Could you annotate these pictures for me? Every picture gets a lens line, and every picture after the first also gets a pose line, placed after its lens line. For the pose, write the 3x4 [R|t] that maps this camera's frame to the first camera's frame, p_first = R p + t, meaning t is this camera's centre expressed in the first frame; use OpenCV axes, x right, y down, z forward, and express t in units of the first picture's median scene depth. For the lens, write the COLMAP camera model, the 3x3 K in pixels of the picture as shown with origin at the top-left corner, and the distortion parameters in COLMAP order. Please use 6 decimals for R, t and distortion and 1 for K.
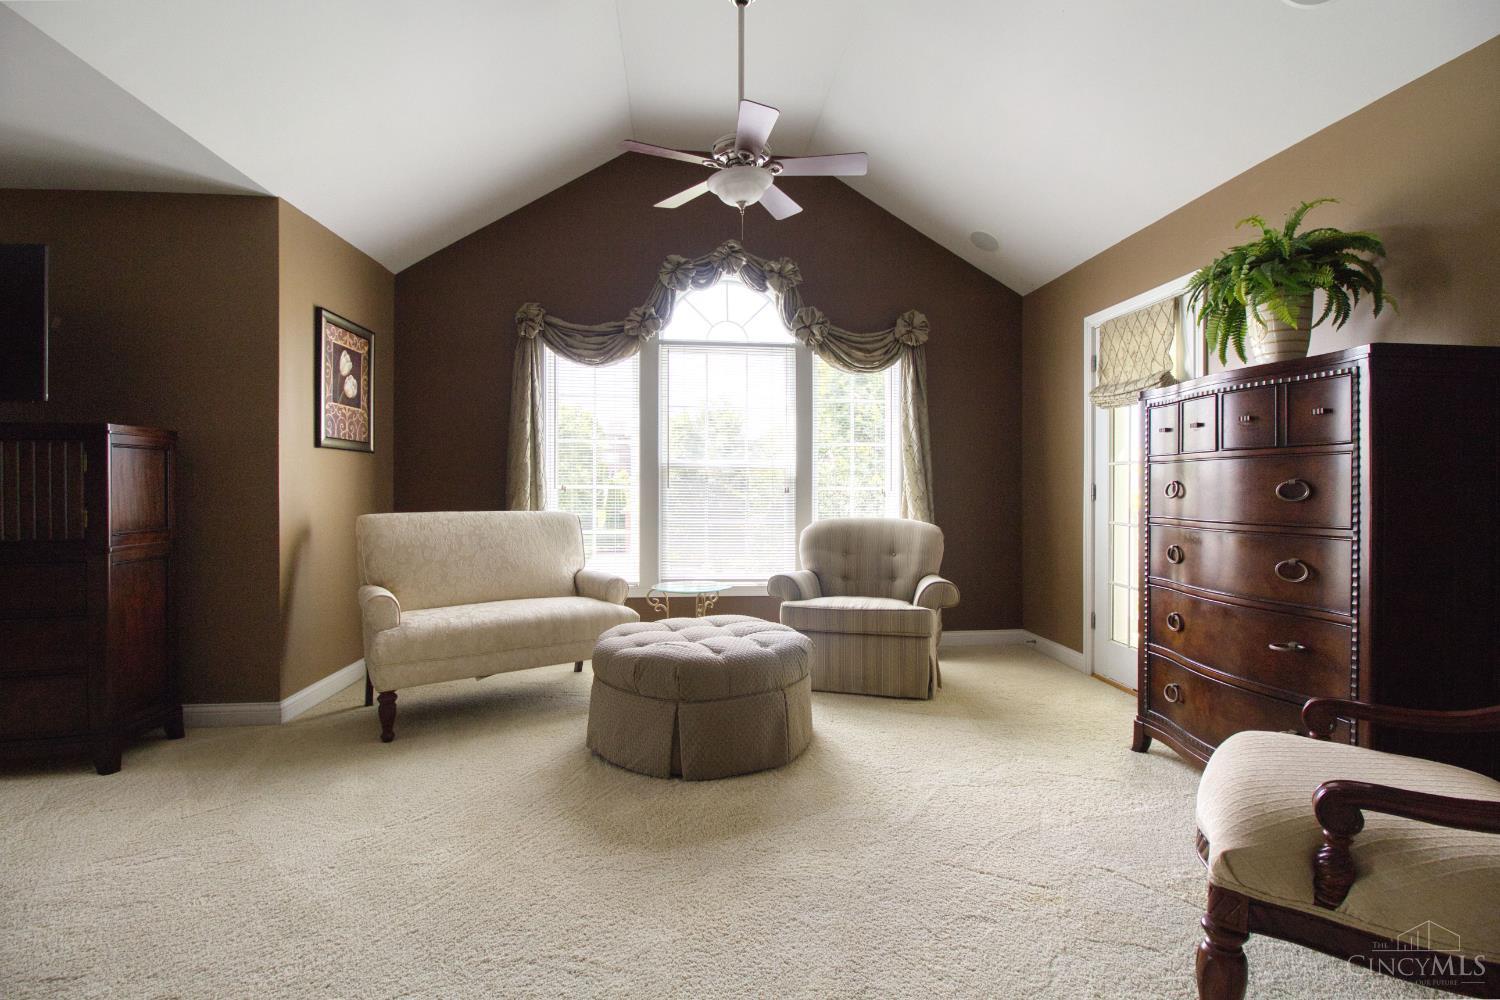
lens RADIAL K [[705.8, 0, 751.0], [0, 705.8, 493.3], [0, 0, 1]] dist [-0.000124, -0.000687]
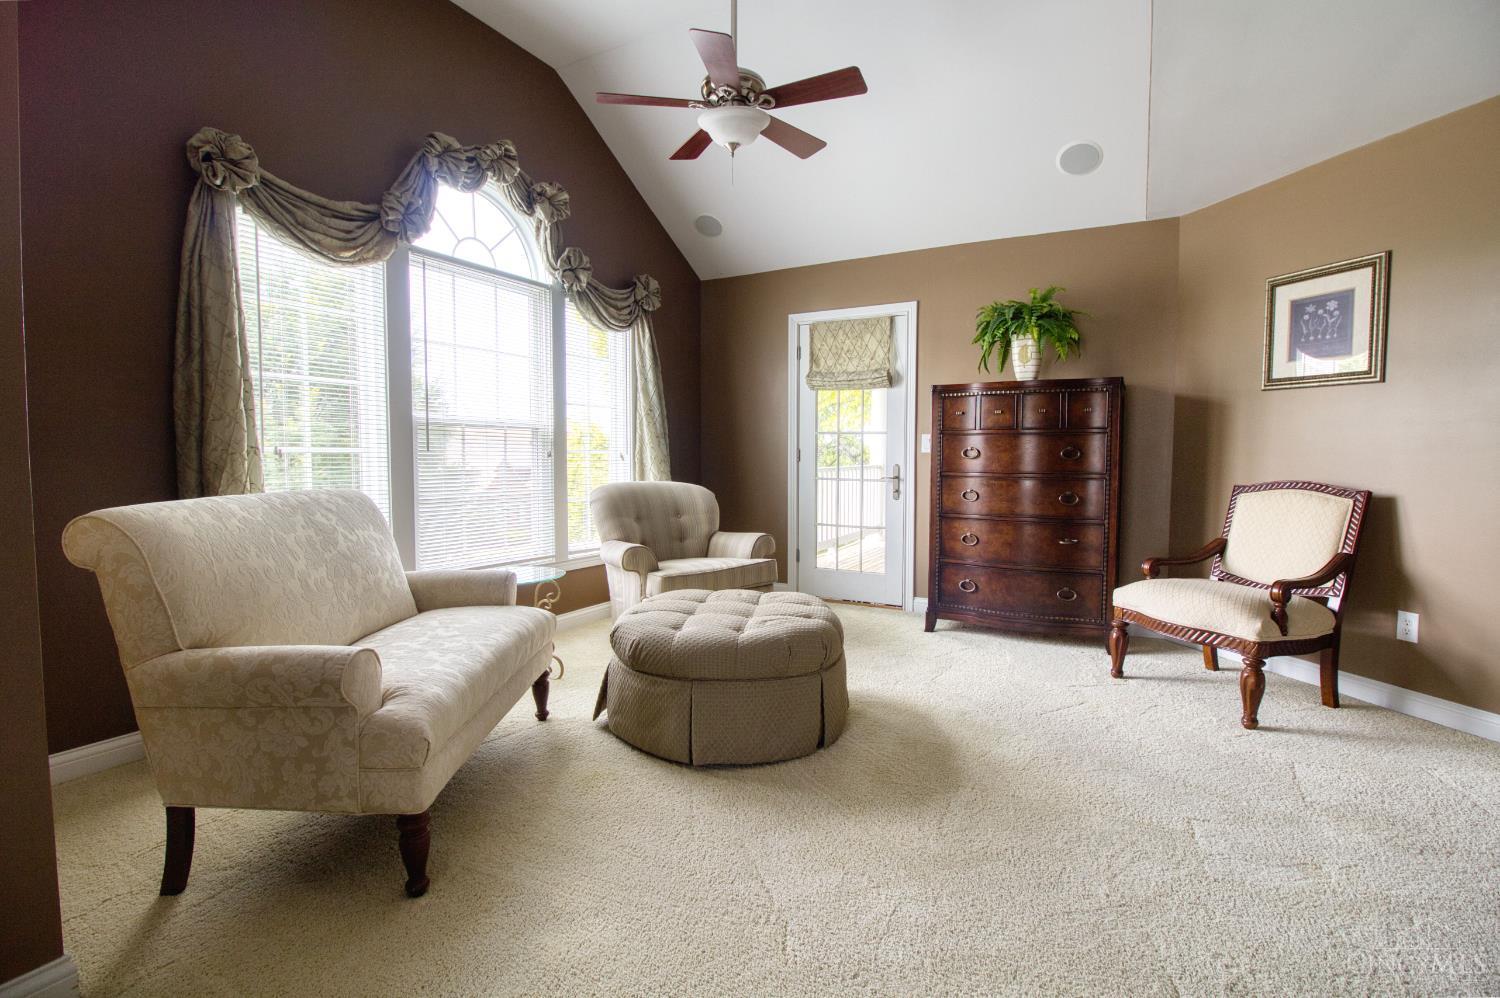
lens RADIAL K [[705.8, 0, 749.0], [0, 705.8, 498.2], [0, 0, 1]] dist [-0.000124, -0.000687]
pose [[0.569912, -0.054186, 0.819917, -0.549655], [0.005553, 0.998055, 0.062099, -0.003314], [-0.821687, -0.030838, 0.569104, 0.309487]]
